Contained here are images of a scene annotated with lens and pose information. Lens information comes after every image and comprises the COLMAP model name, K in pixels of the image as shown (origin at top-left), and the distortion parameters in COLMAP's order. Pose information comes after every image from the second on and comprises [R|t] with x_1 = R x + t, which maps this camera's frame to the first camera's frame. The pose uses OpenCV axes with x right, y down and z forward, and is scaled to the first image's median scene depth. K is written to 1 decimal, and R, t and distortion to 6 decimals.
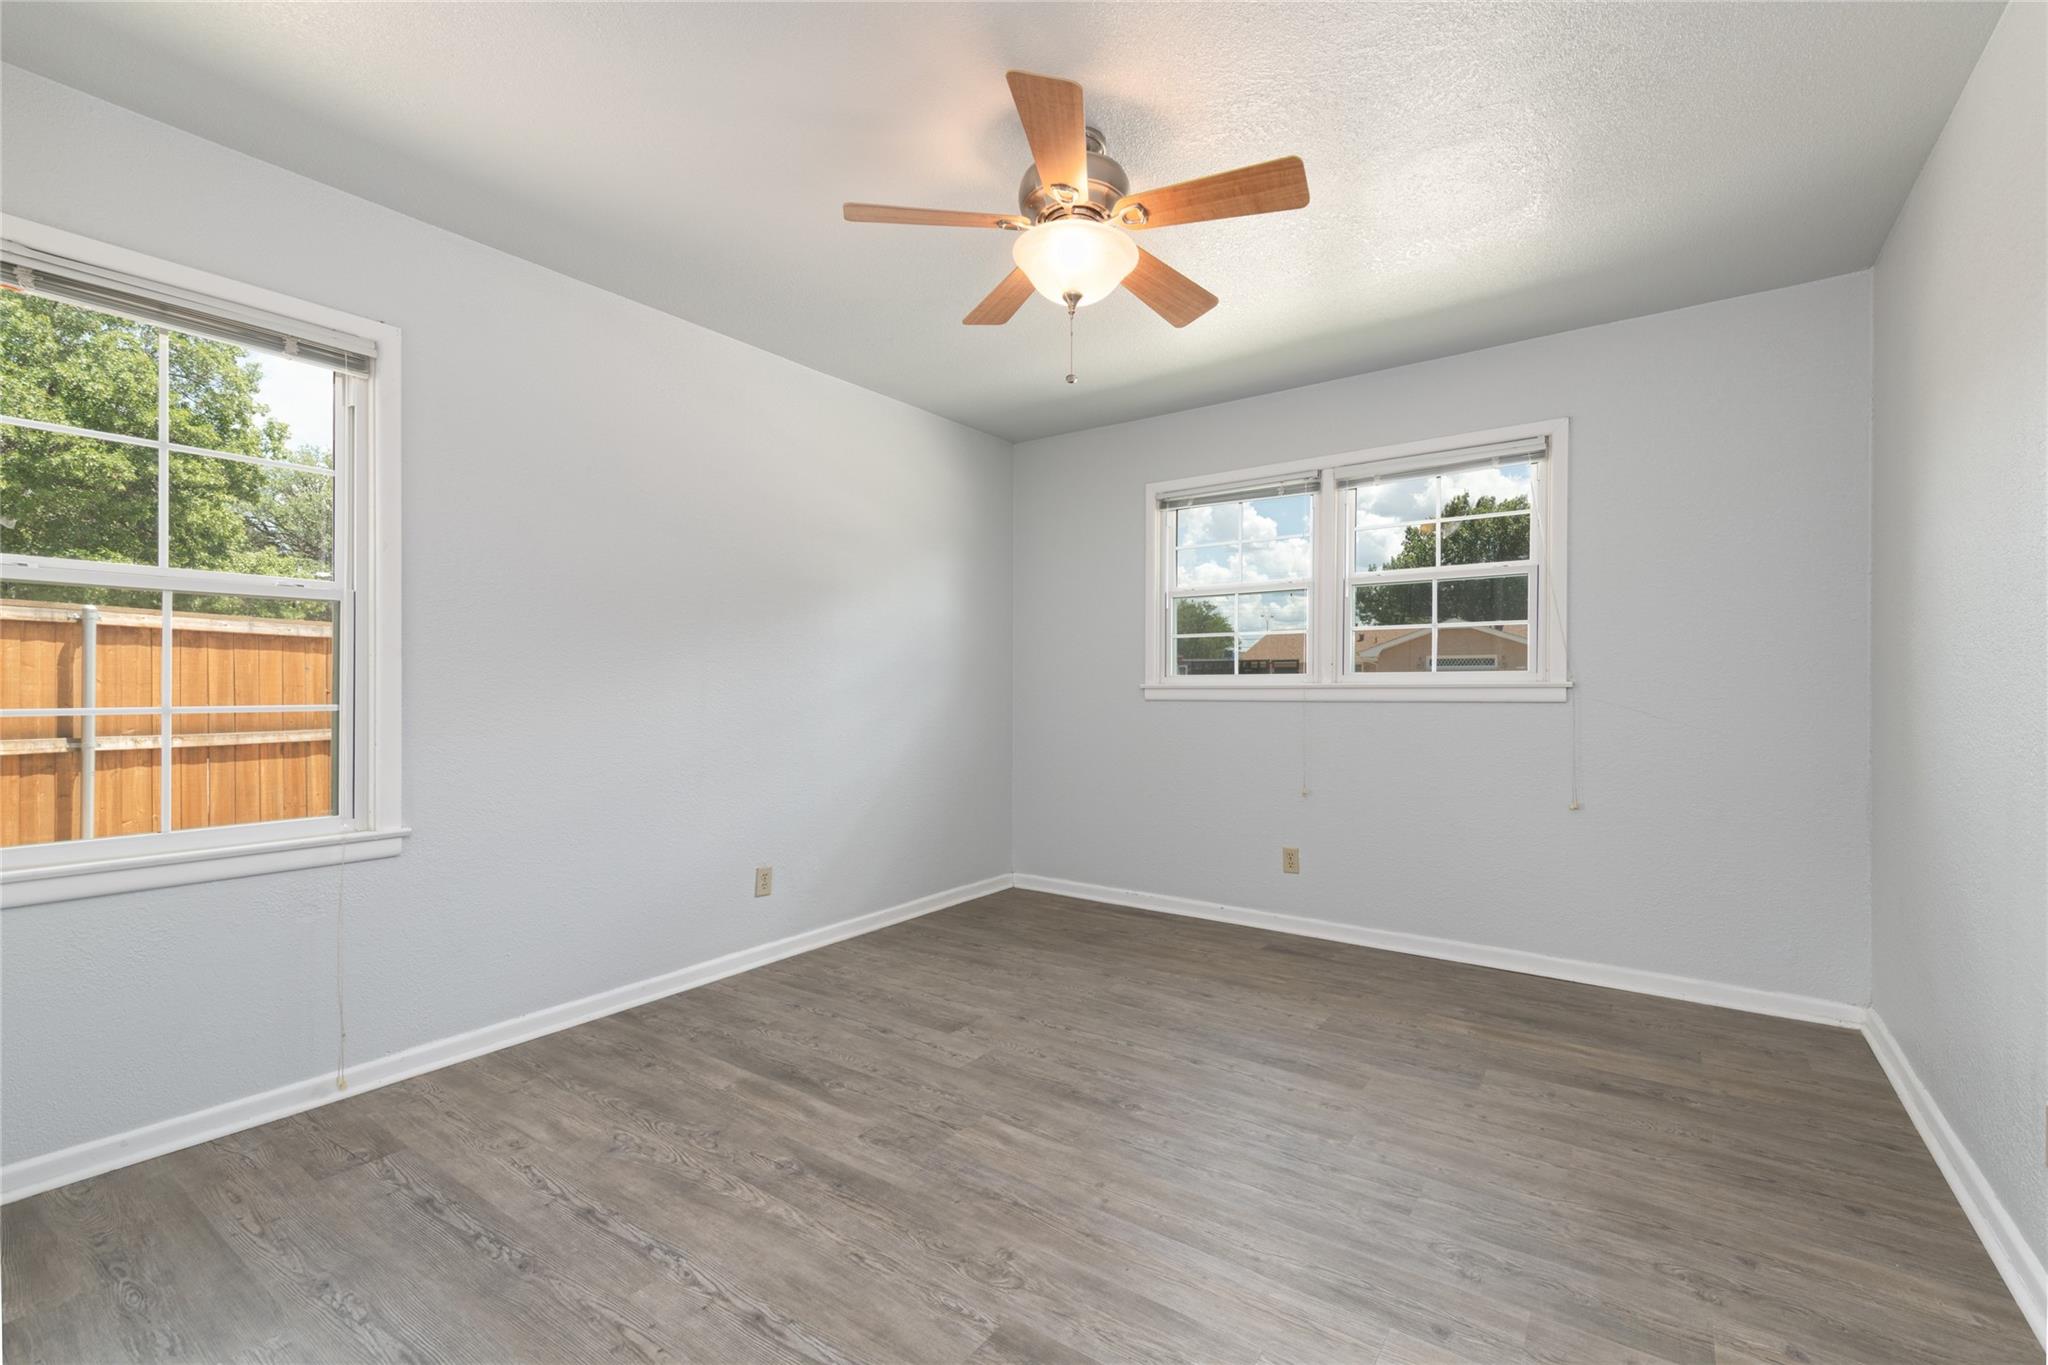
lens RADIAL K [[881.3, 0, 1033.6], [0, 881.3, 686.5], [0, 0, 1]] dist [-0.001334, -0.001271]
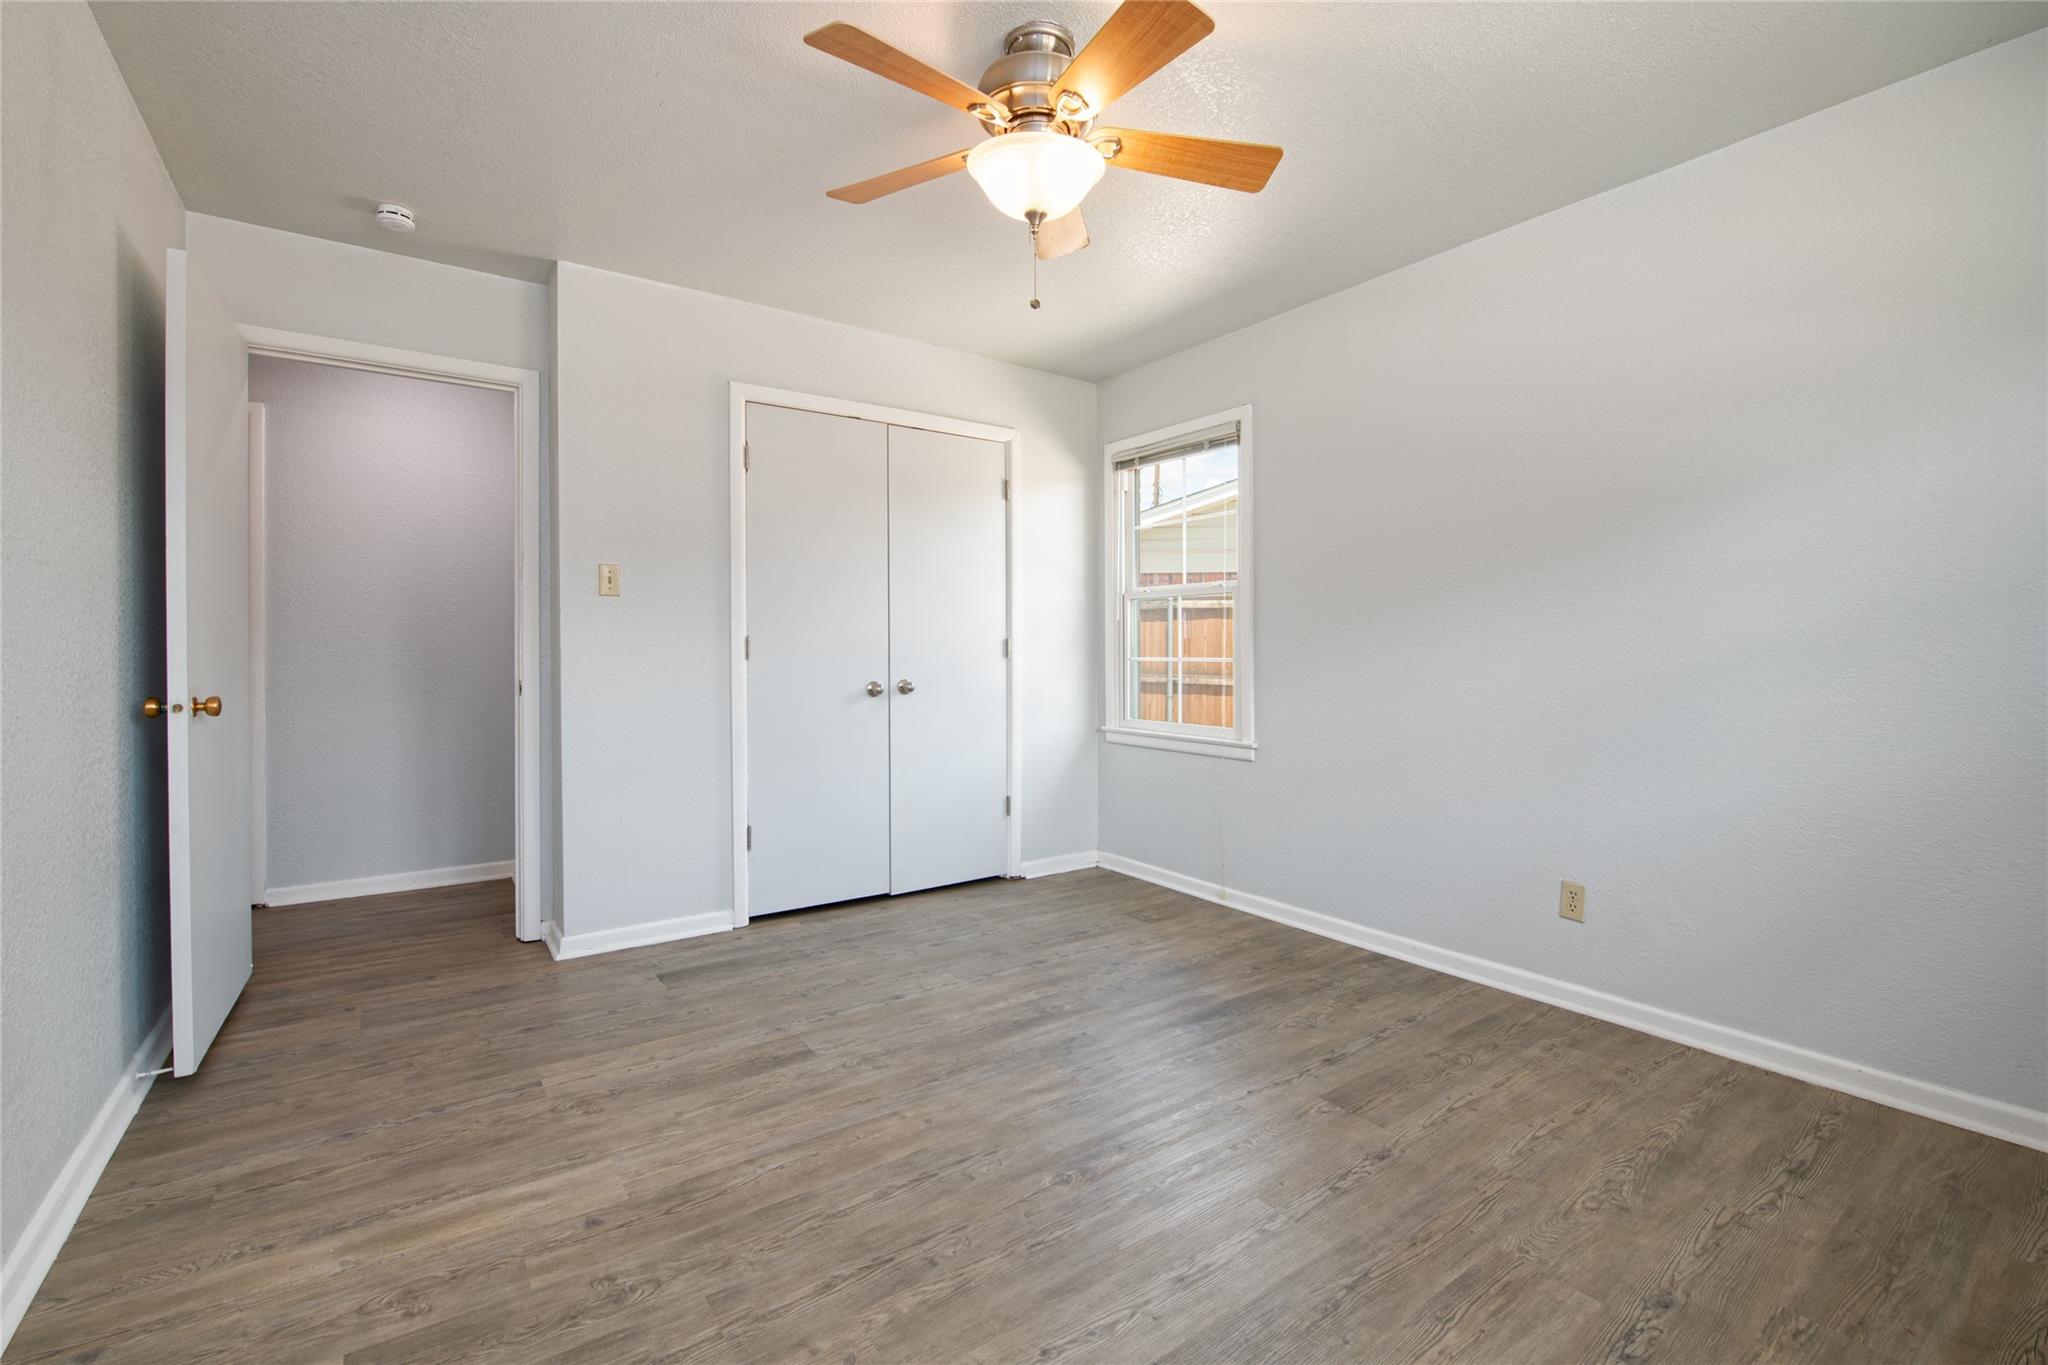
lens RADIAL K [[881.3, 0, 1033.8], [0, 881.3, 665.2], [0, 0, 1]] dist [-0.001334, -0.001271]
pose [[-0.318159, 0.022560, -0.947769, 0.848681], [0.002642, 0.999734, 0.022910, -0.005537], [0.948034, 0.004785, -0.318134, 1.199980]]
